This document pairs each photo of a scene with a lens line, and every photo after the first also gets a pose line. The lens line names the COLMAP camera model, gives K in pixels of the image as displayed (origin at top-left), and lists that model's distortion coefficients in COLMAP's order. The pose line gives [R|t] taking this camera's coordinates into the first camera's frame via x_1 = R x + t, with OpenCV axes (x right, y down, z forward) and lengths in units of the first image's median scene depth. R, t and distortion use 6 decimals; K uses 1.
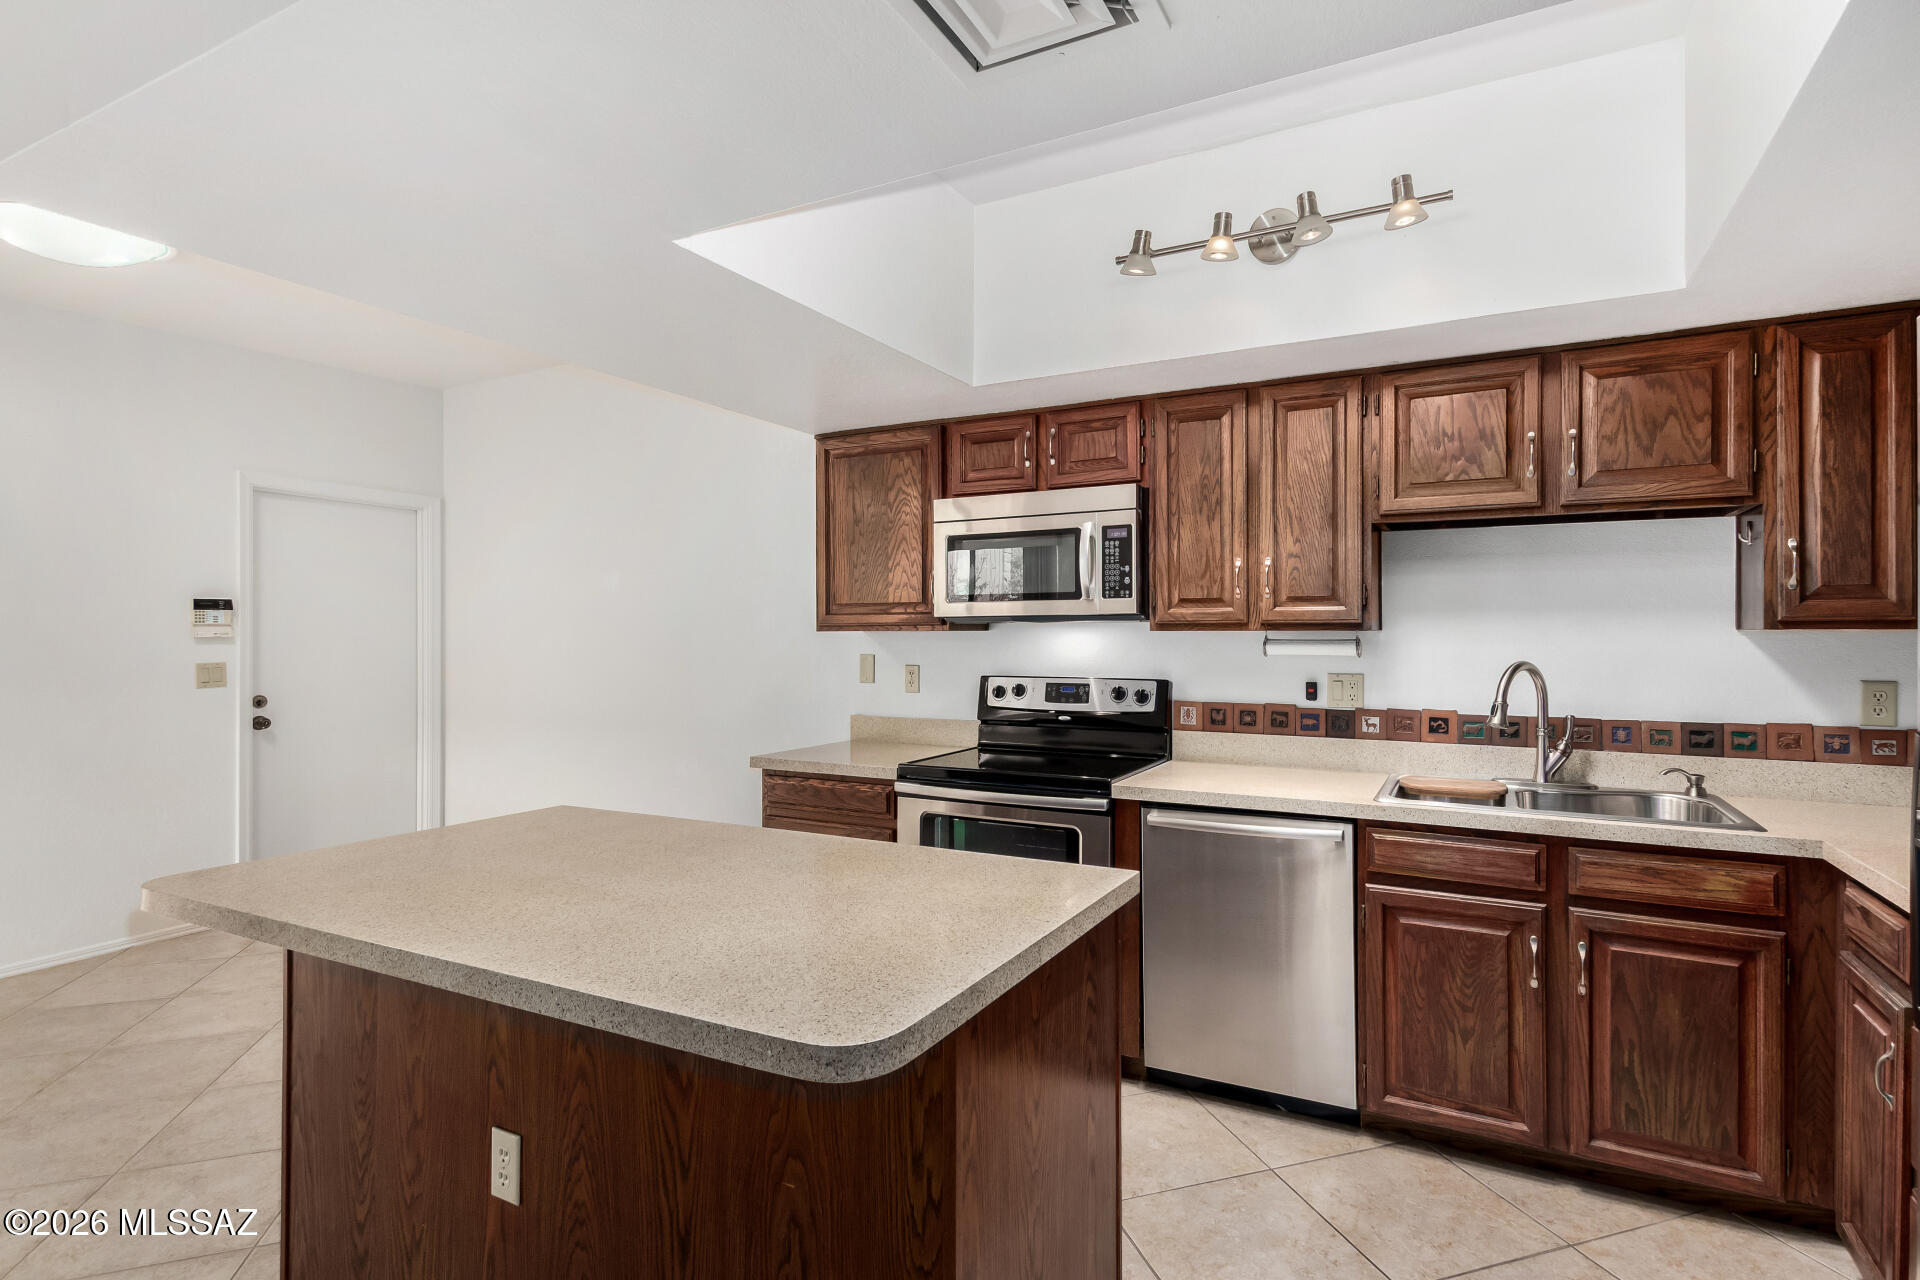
lens RADIAL K [[937.8, 0, 1012.7], [0, 937.8, 633.4], [0, 0, 1]] dist [0.017375, -0.003699]
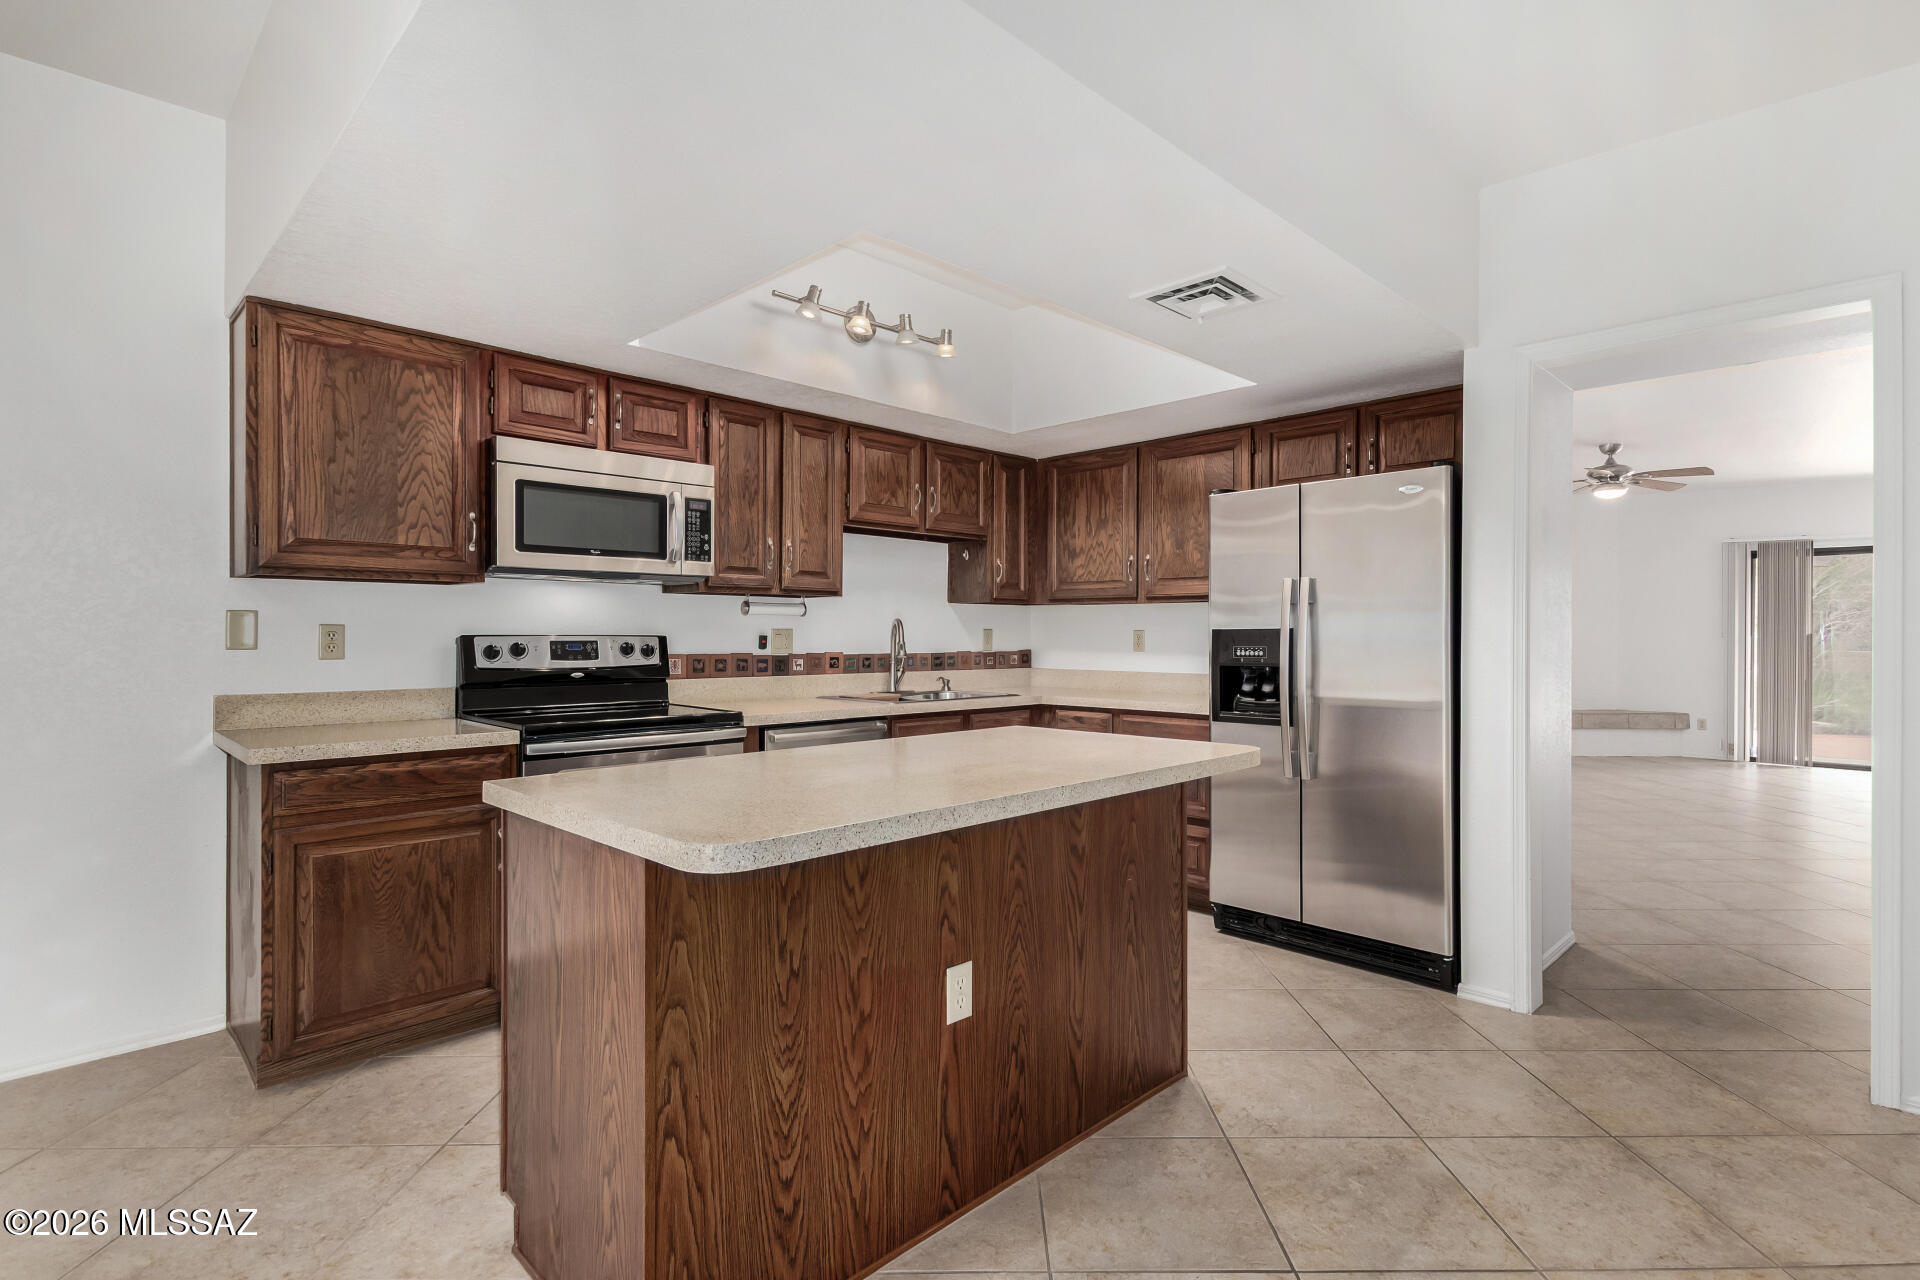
lens RADIAL K [[937.8, 0, 970.3], [0, 937.8, 641.0], [0, 0, 1]] dist [0.017375, -0.003699]
pose [[0.307755, -0.004466, 0.951455, -0.841040], [-0.004245, 0.999973, 0.006067, 0.049248], [-0.951456, -0.005906, 0.307728, 0.305371]]
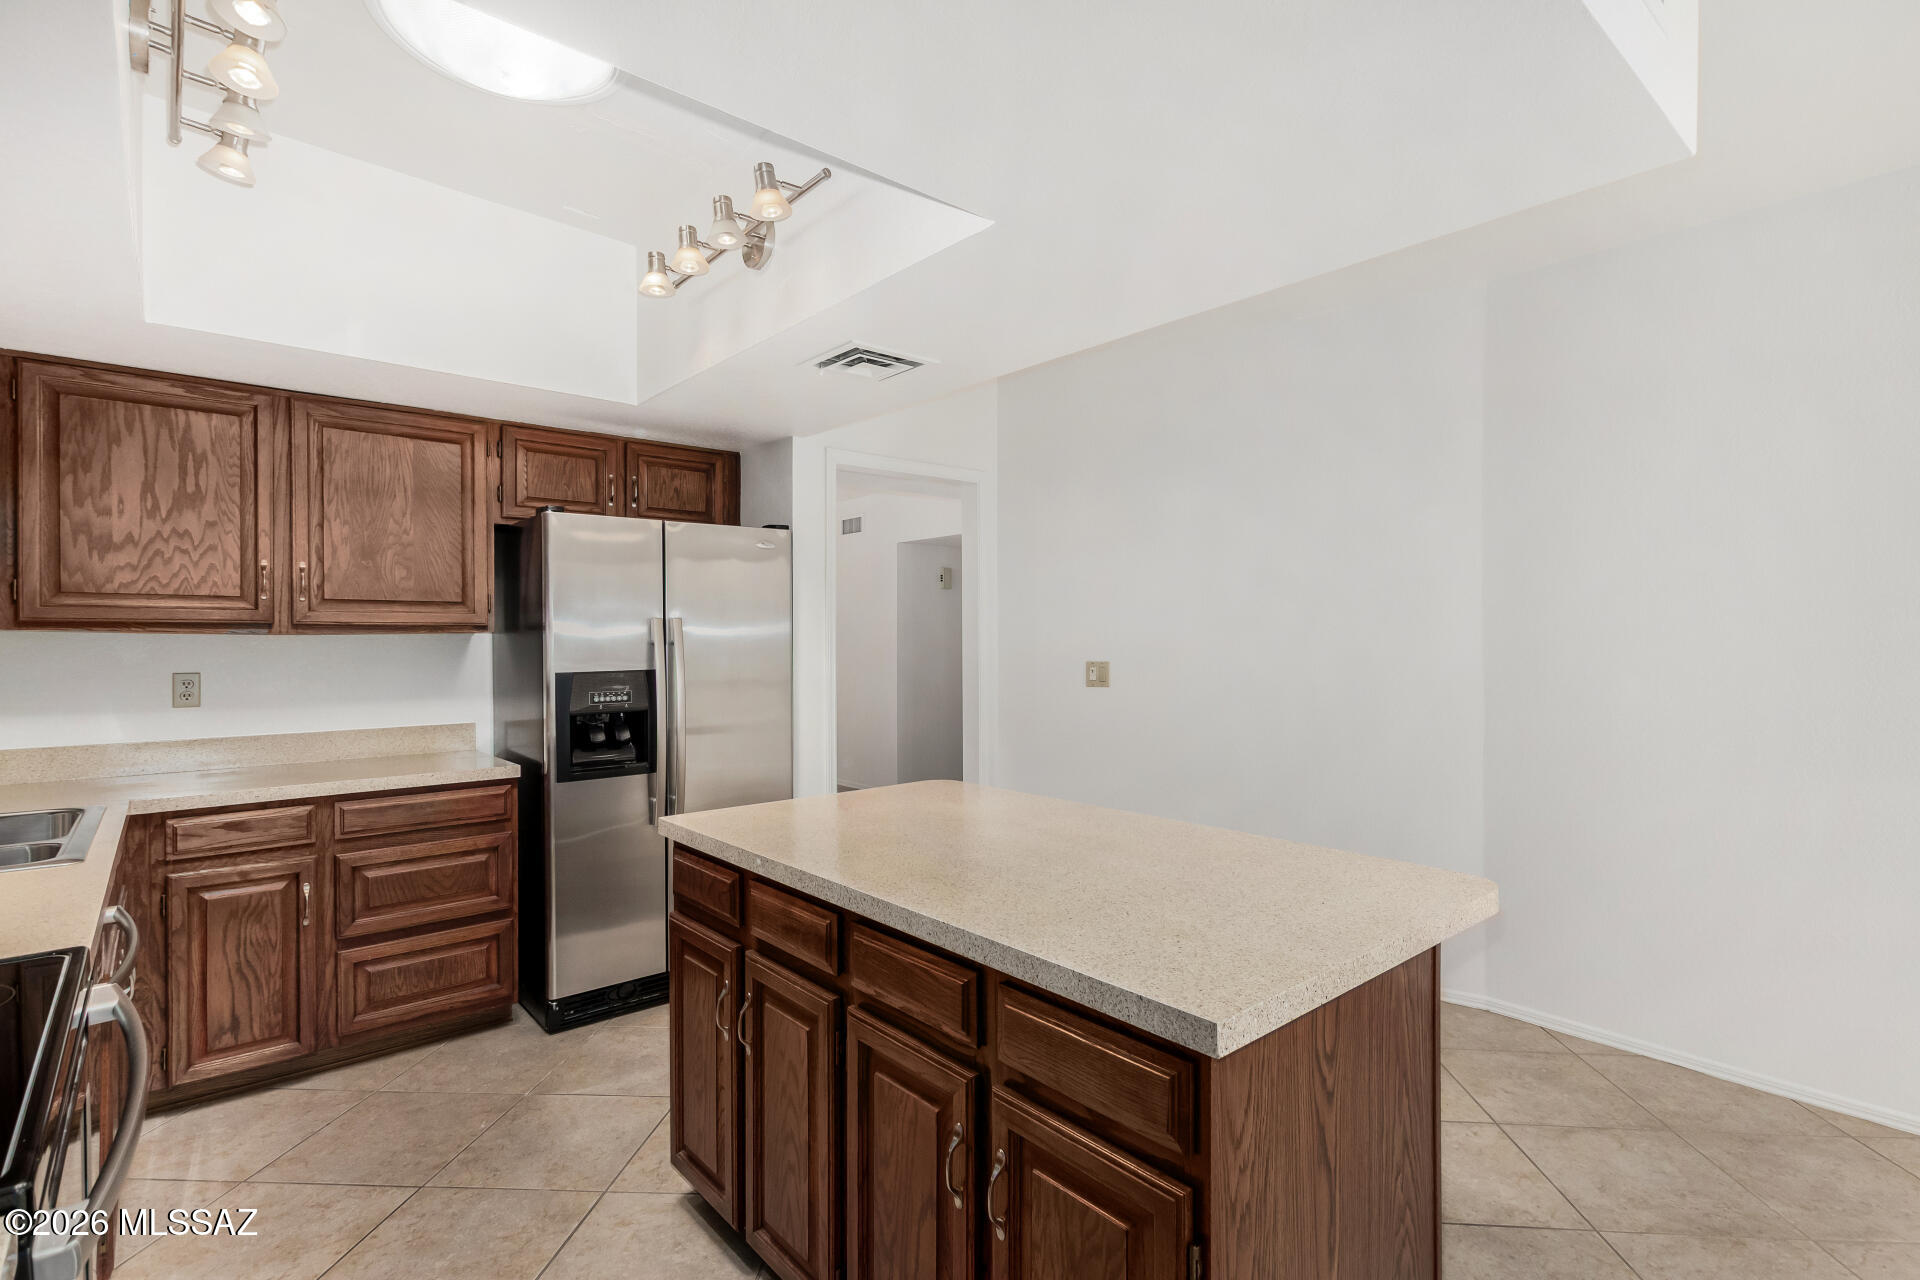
lens RADIAL K [[937.8, 0, 964.5], [0, 937.8, 638.0], [0, 0, 1]] dist [0.017375, -0.003699]
pose [[-0.924279, 0.003760, 0.381698, -0.375442], [0.003606, 0.999993, -0.001119, 0.004468], [-0.381700, 0.000342, -0.924286, 1.165765]]
